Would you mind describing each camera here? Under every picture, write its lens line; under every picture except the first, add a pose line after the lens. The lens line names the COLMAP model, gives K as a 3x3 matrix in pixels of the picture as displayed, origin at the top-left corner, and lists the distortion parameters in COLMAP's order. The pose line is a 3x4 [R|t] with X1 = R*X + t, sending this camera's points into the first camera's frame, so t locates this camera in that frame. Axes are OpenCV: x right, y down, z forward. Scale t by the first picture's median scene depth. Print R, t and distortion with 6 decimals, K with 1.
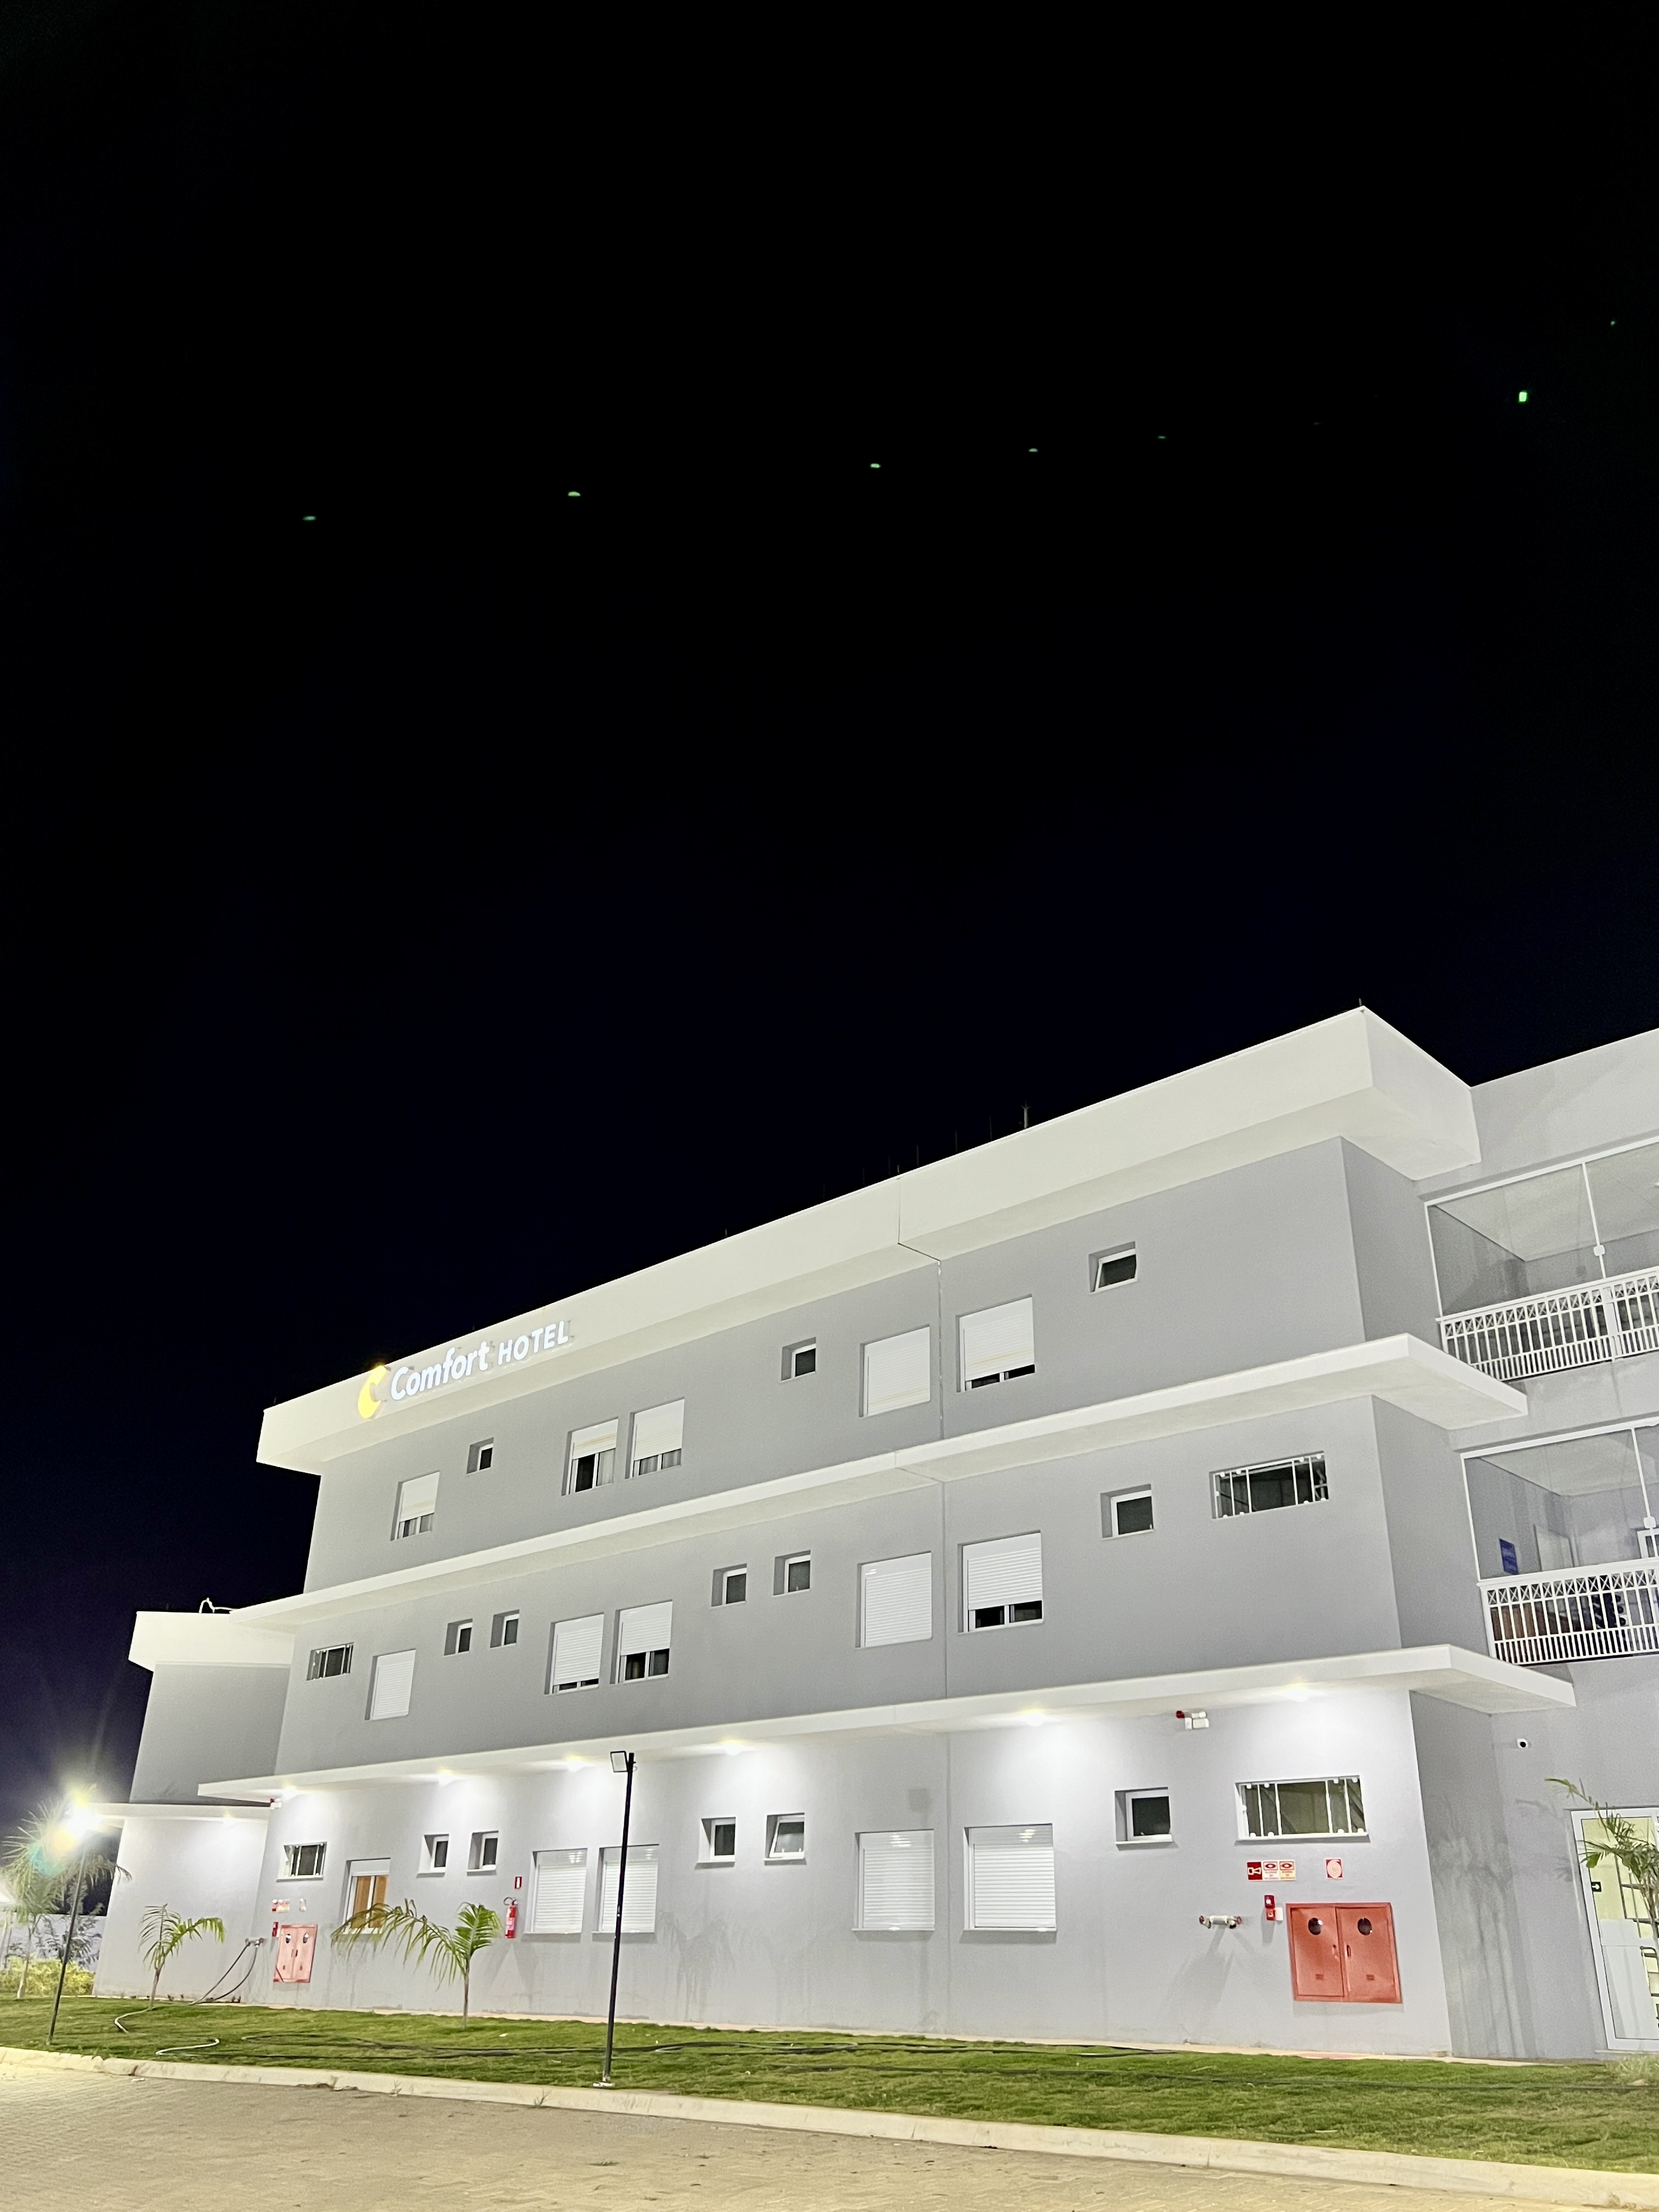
lens RADIAL K [[1809.6, 0, 824.3], [0, 1809.6, 1102.7], [0, 0, 1]] dist [0.008823, -0.001358]
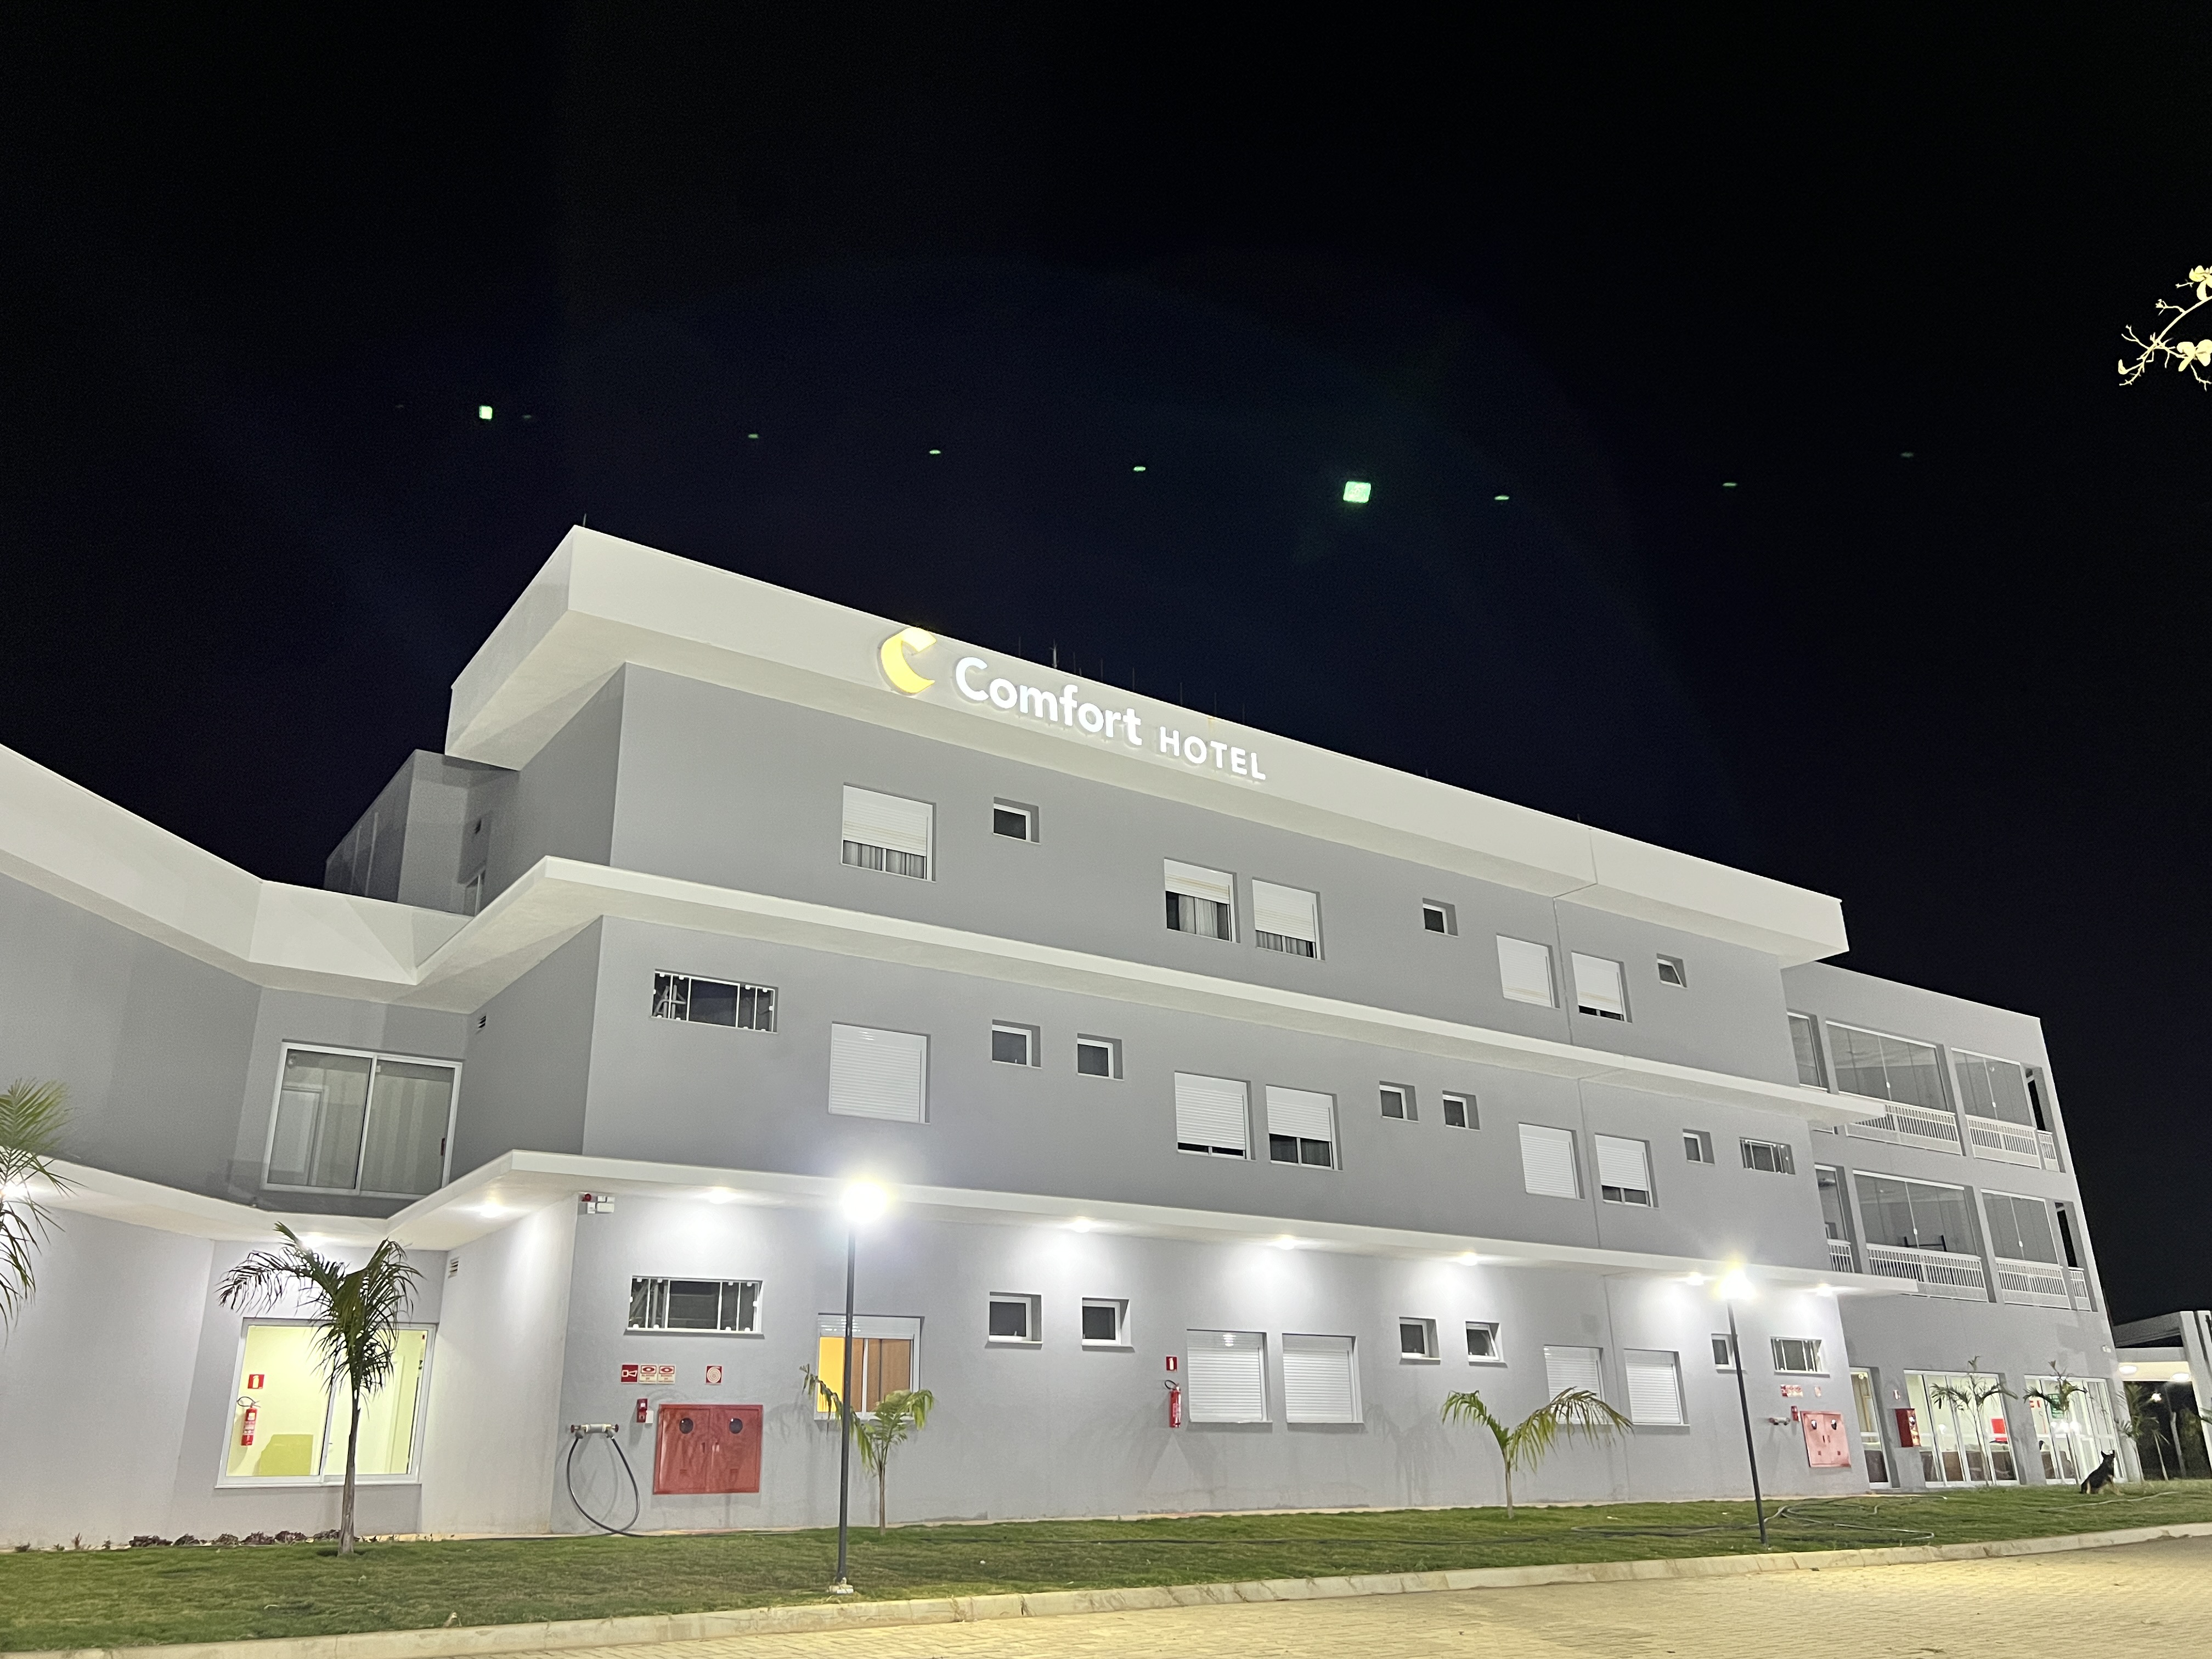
lens RADIAL K [[1675.8, 0, 1099.0], [0, 1675.8, 833.2], [0, 0, 1]] dist [0.009133, -0.001654]
pose [[0.177707, 0.331035, 0.926734, -0.934990], [-0.416738, 0.878428, -0.233867, 0.391464], [-0.891487, -0.344645, 0.294058, 0.845325]]
